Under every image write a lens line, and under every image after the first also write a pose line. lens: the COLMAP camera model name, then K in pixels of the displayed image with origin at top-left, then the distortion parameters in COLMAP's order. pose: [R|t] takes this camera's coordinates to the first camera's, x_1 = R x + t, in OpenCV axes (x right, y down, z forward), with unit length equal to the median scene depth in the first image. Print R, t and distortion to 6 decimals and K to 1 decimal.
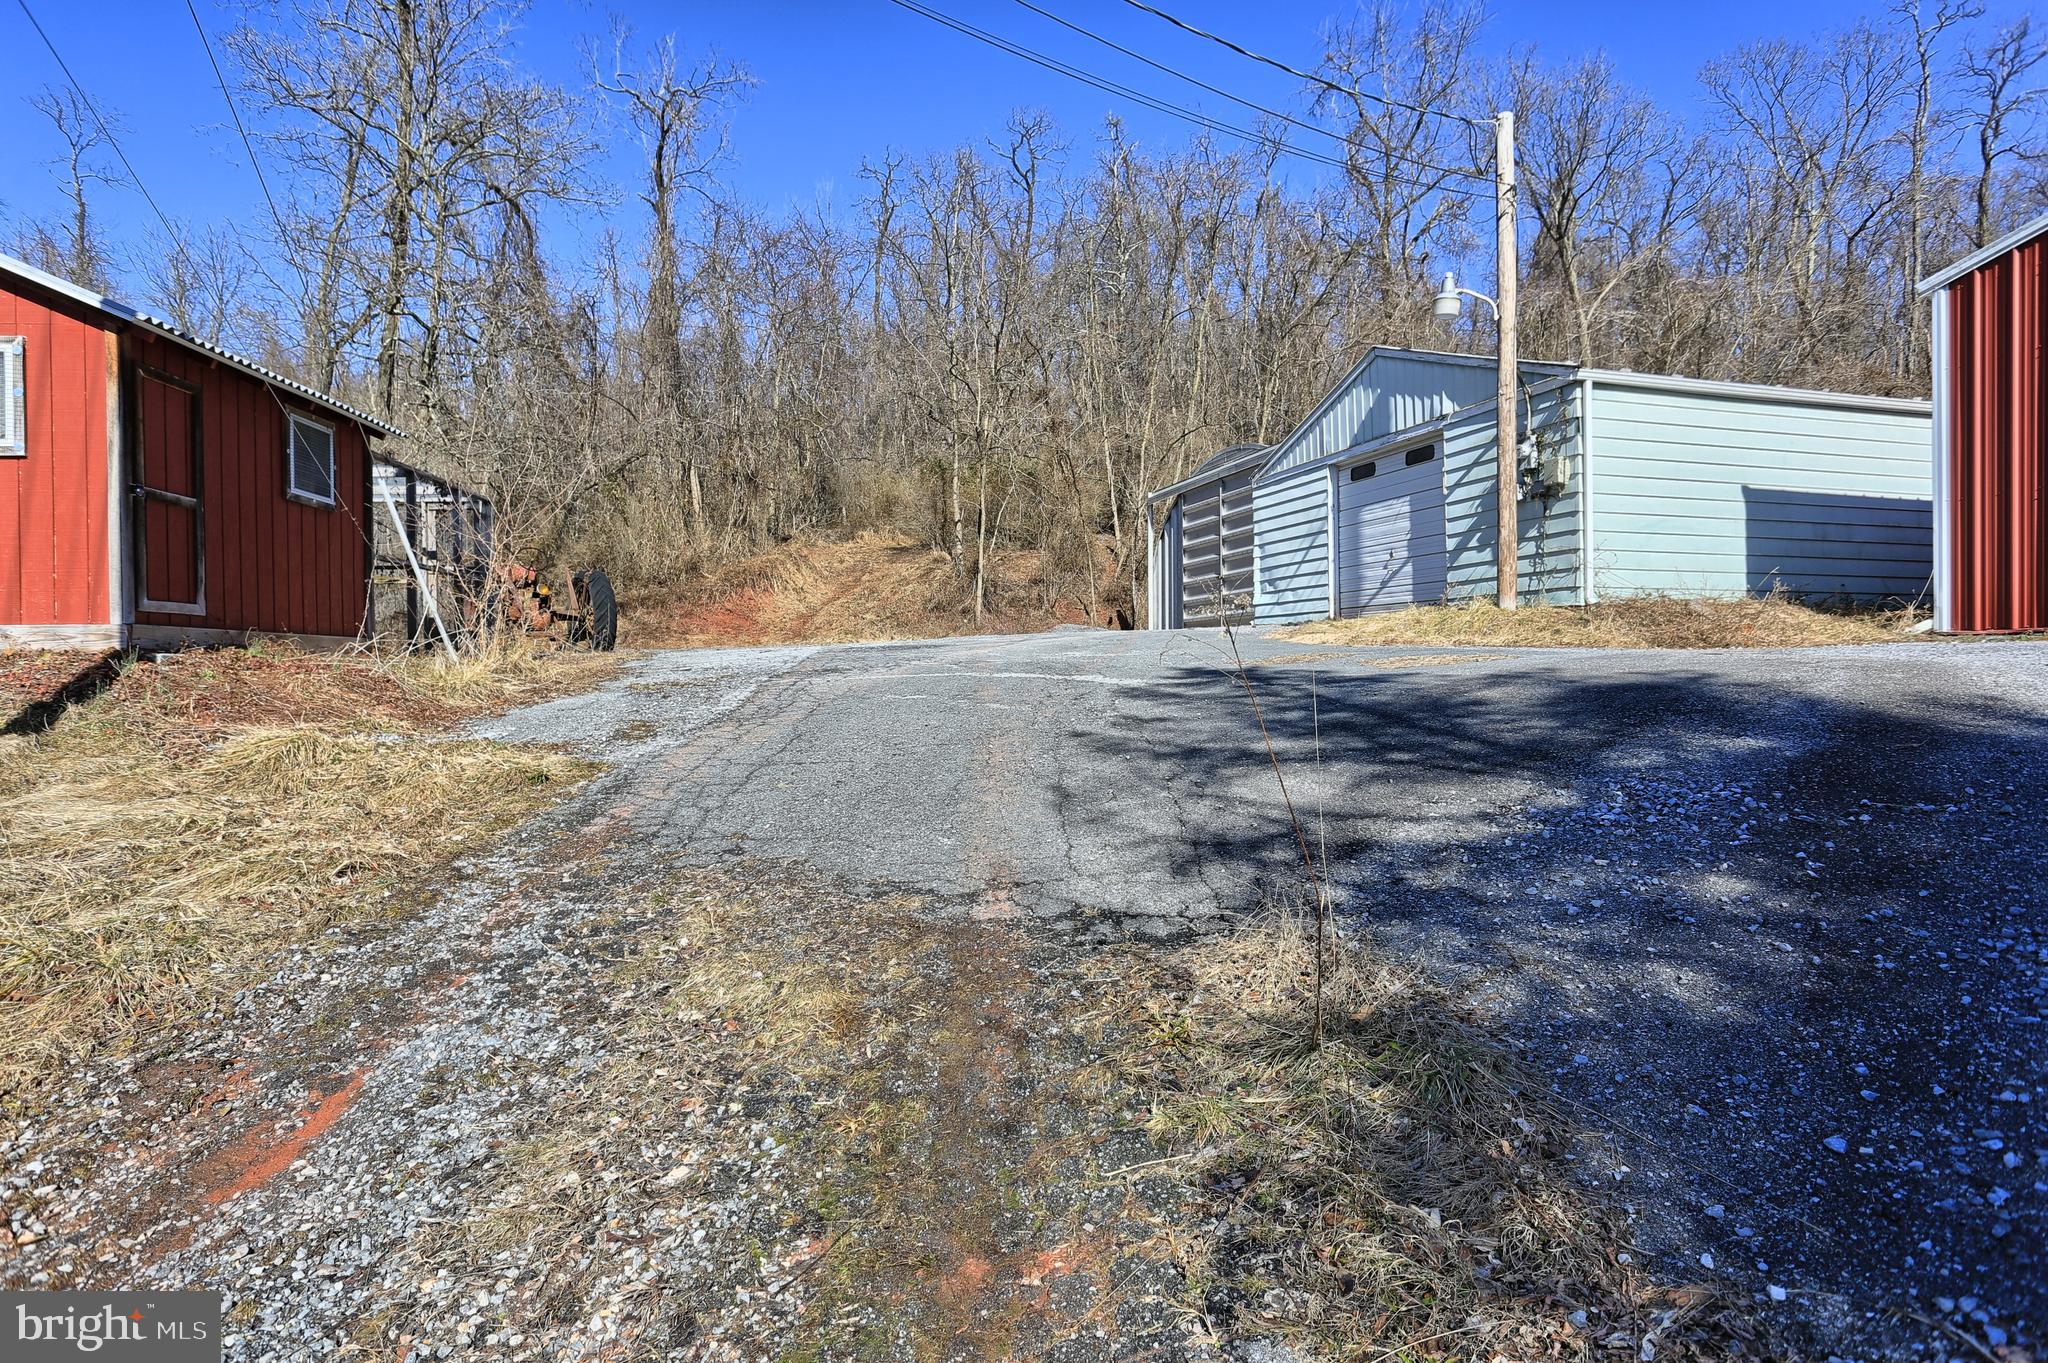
lens RADIAL K [[1136.9, 0, 1024.7], [0, 1136.9, 672.0], [0, 0, 1]] dist [-0.053042, 0.034361]
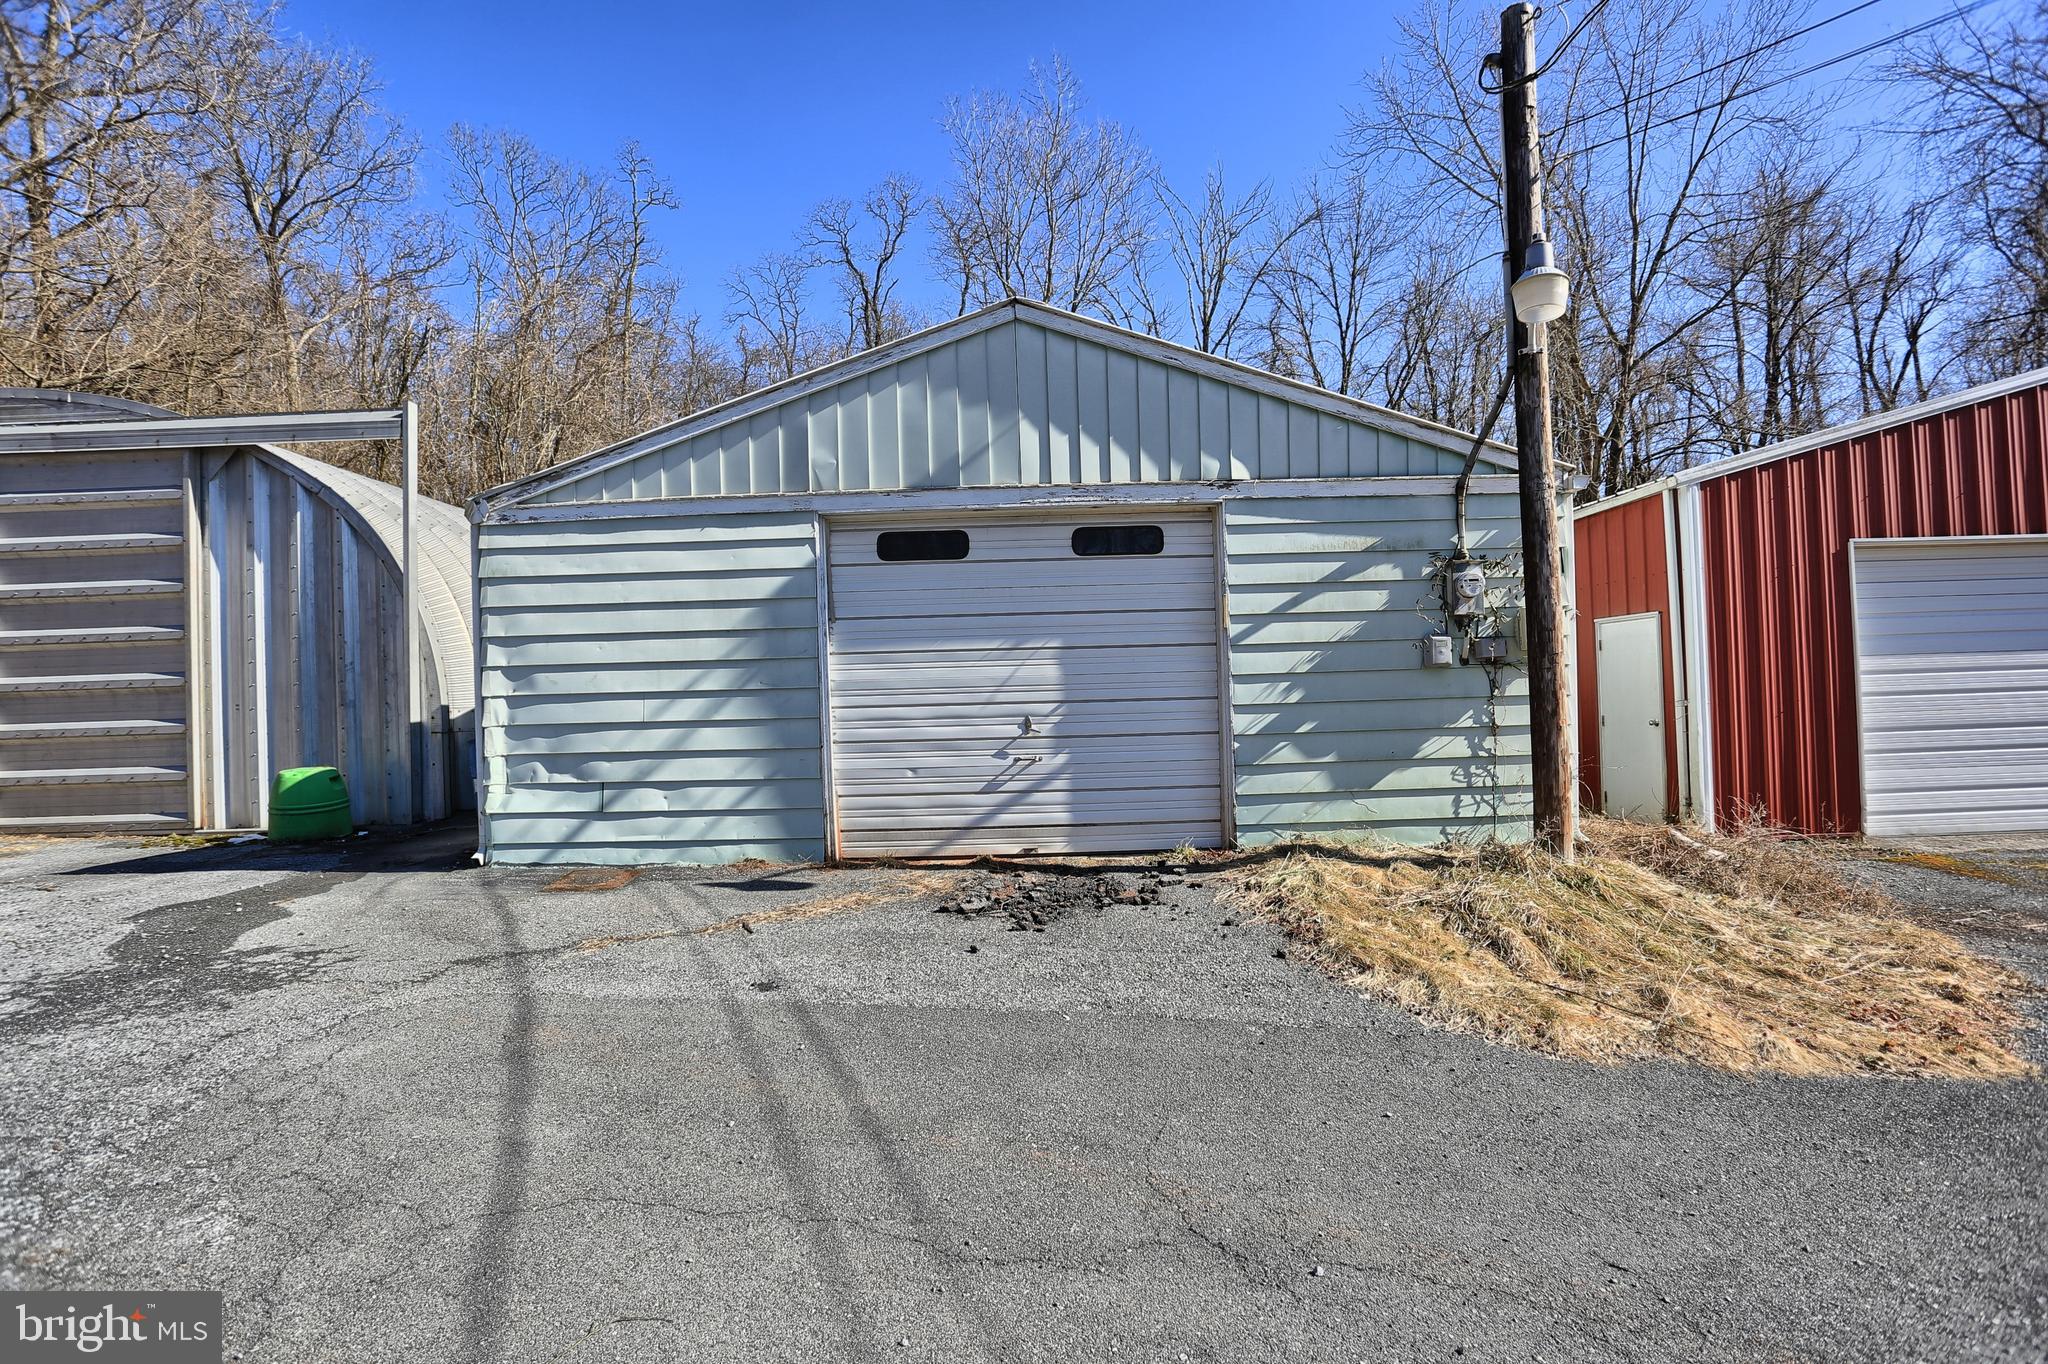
lens RADIAL K [[1004.8, 0, 1024.0], [0, 1004.8, 682.0], [0, 0, 1]] dist [-0.078009, 0.034272]
pose [[0.279594, 0.010948, 0.960056, -0.121080], [0.029241, 0.999374, -0.019913, -0.143104], [-0.959673, 0.033641, 0.279099, 1.094036]]
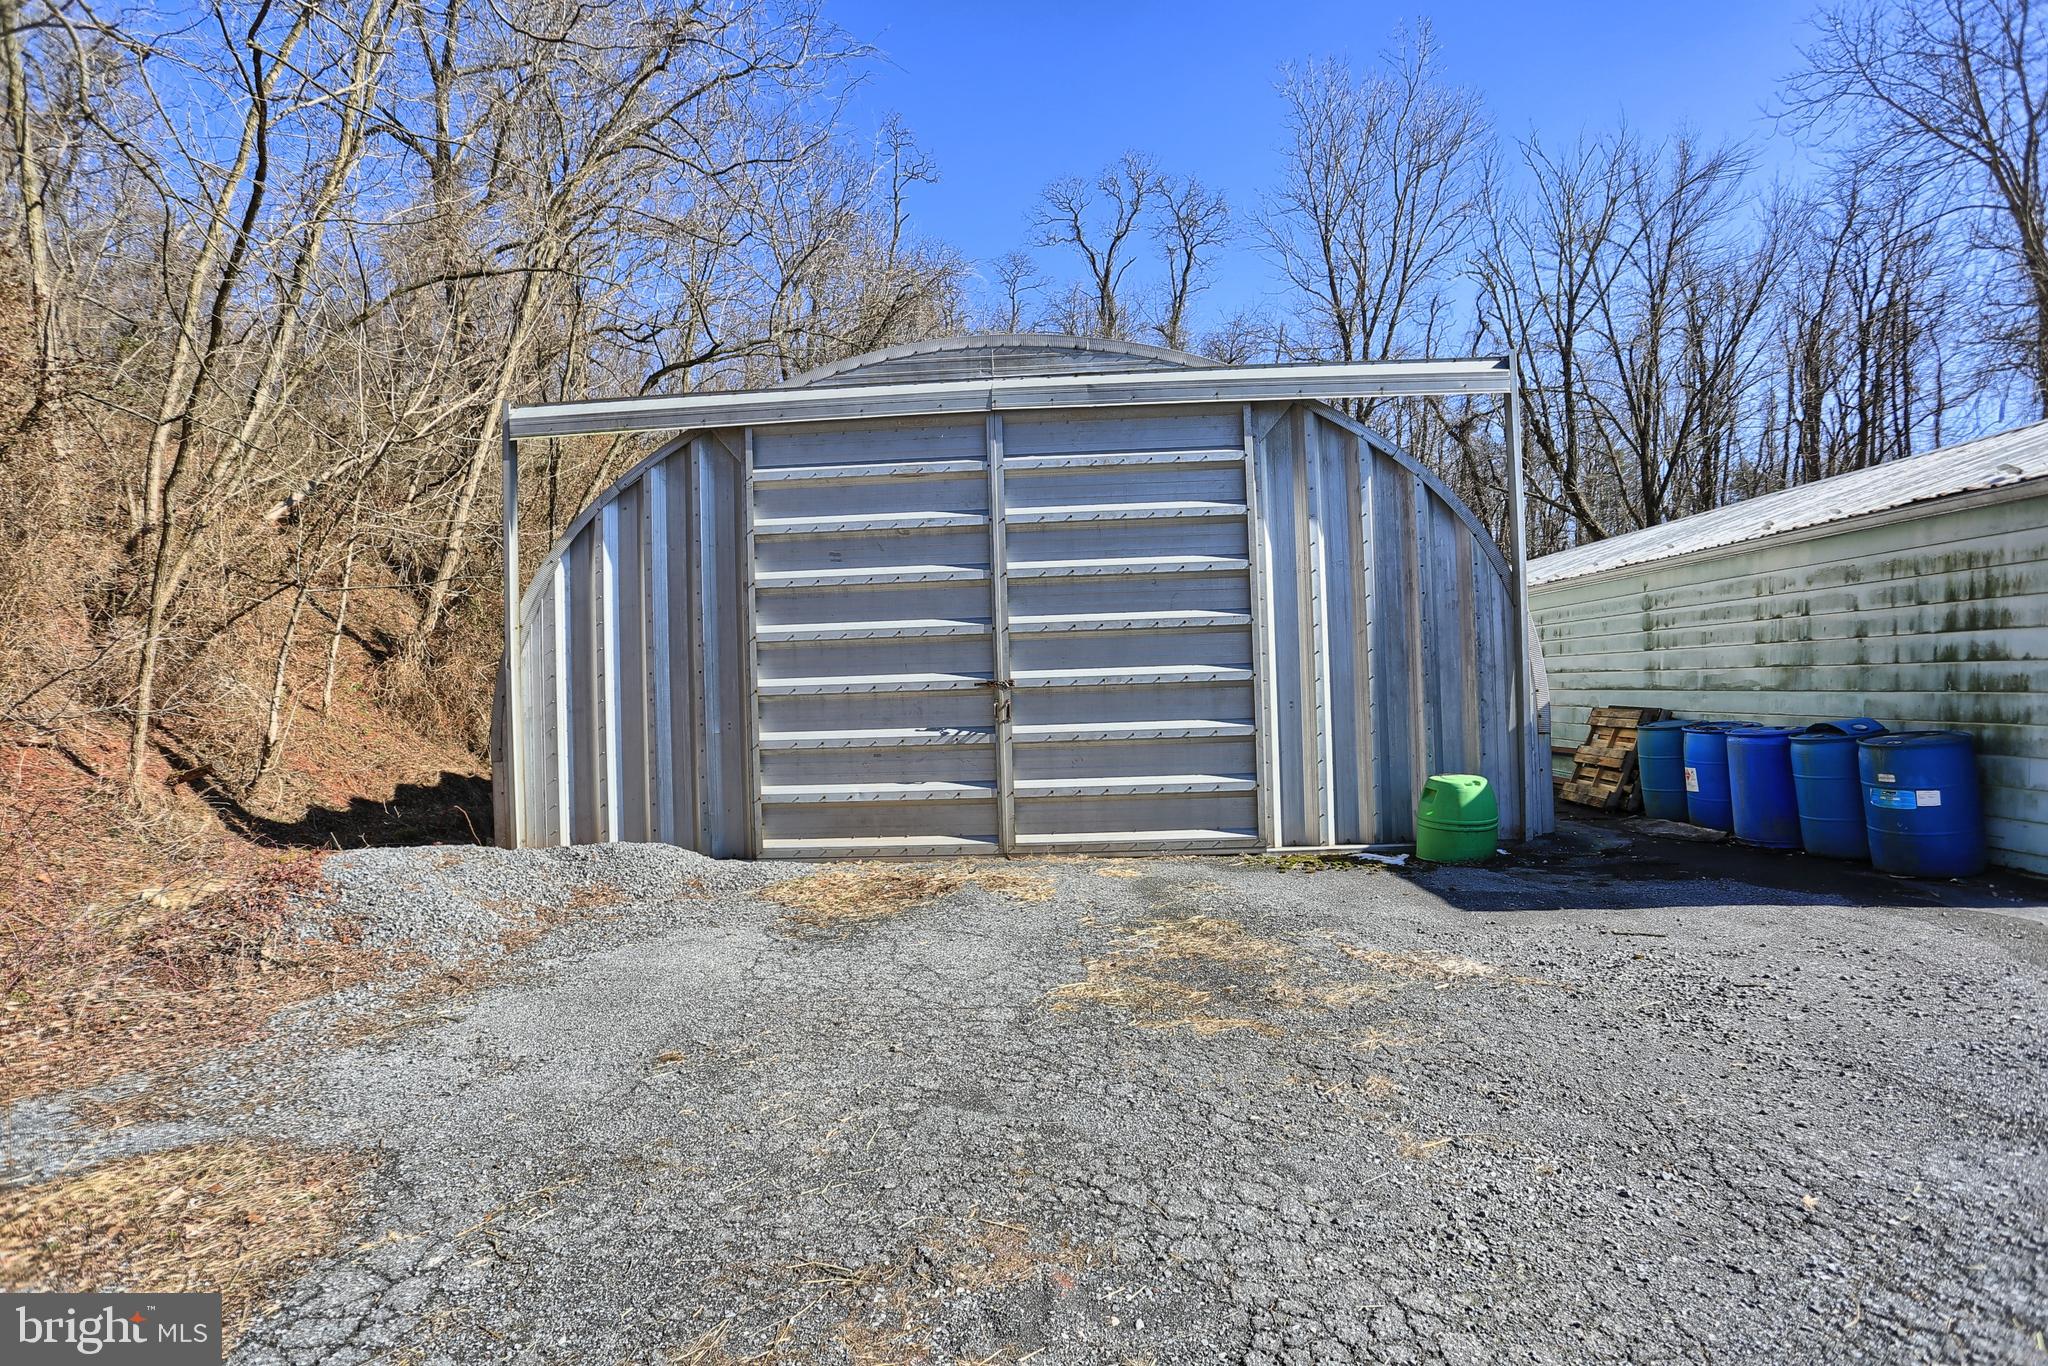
lens RADIAL K [[991.4, 0, 1023.5], [0, 991.4, 635.5], [0, 0, 1]] dist [-0.000835, 0.000275]
pose [[0.301269, 0.039987, 0.952700, -0.135792], [0.029020, 0.998273, -0.051076, -0.146521], [-0.953097, 0.043035, 0.299589, 1.179952]]
